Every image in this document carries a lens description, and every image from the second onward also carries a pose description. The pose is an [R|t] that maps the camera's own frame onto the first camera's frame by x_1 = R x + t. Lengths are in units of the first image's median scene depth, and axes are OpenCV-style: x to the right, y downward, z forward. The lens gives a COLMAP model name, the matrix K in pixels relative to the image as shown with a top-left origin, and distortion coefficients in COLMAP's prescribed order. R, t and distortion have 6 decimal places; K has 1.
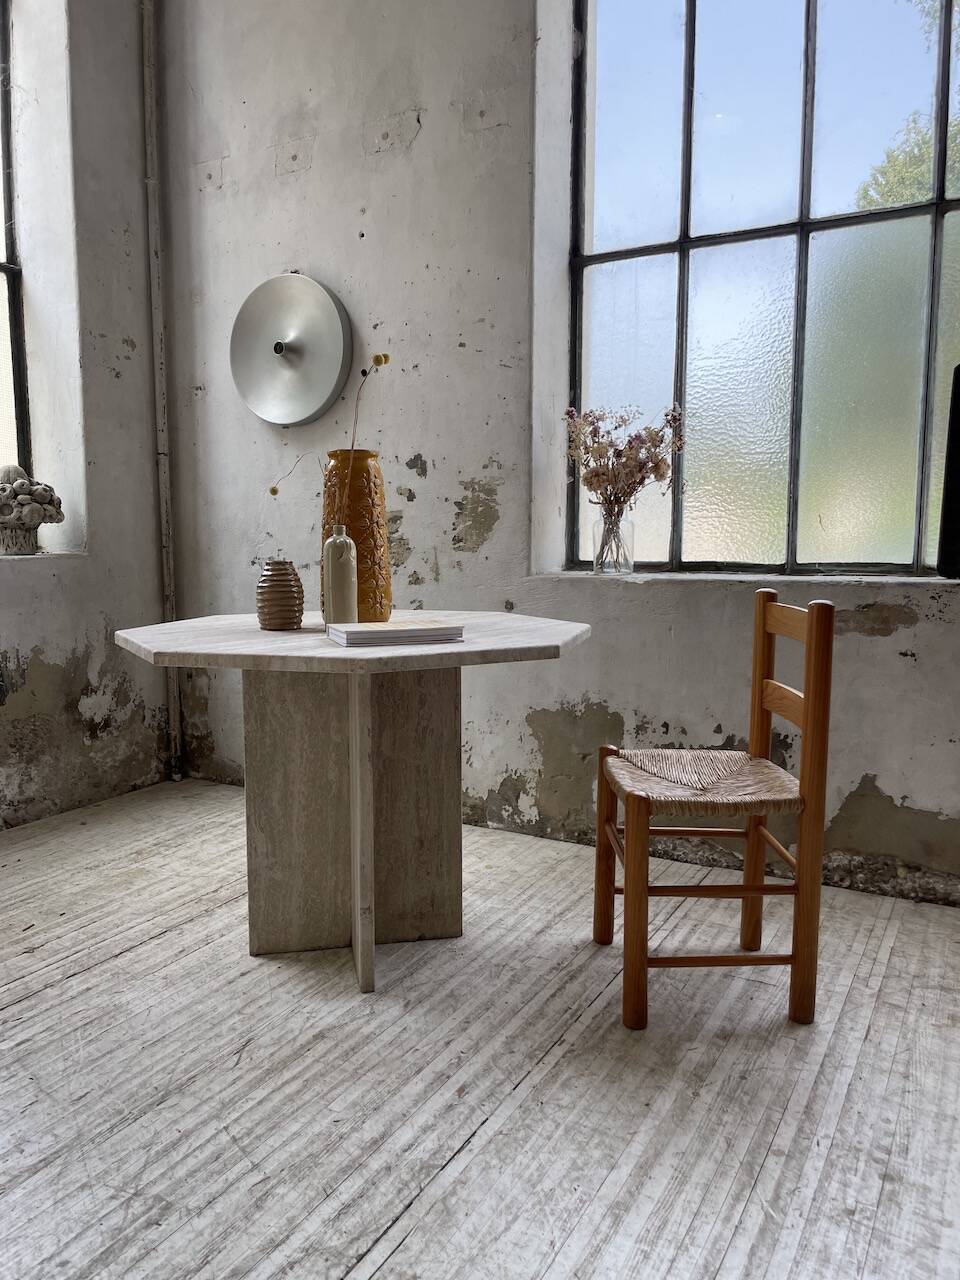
lens RADIAL K [[973.6, 0, 468.3], [0, 973.6, 639.9], [0, 0, 1]] dist [0.088281, -0.122752]
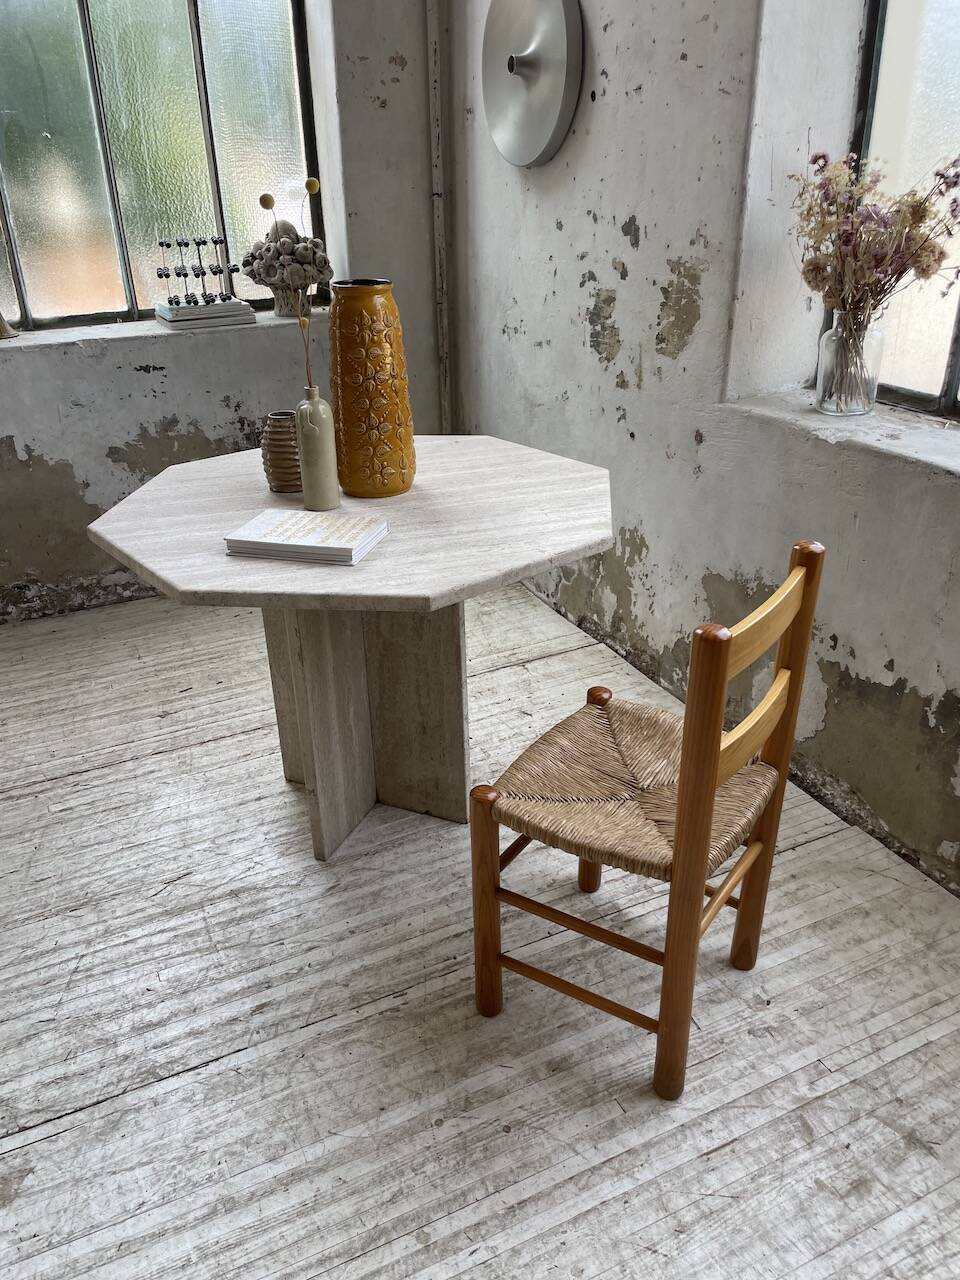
lens RADIAL K [[973.6, 0, 467.3], [0, 973.6, 650.0], [0, 0, 1]] dist [0.088281, -0.122752]
pose [[0.812826, 0.243542, -0.529152, 0.476368], [-0.040468, 0.929819, 0.365786, -0.213825], [0.581099, -0.275907, 0.765636, 0.330527]]
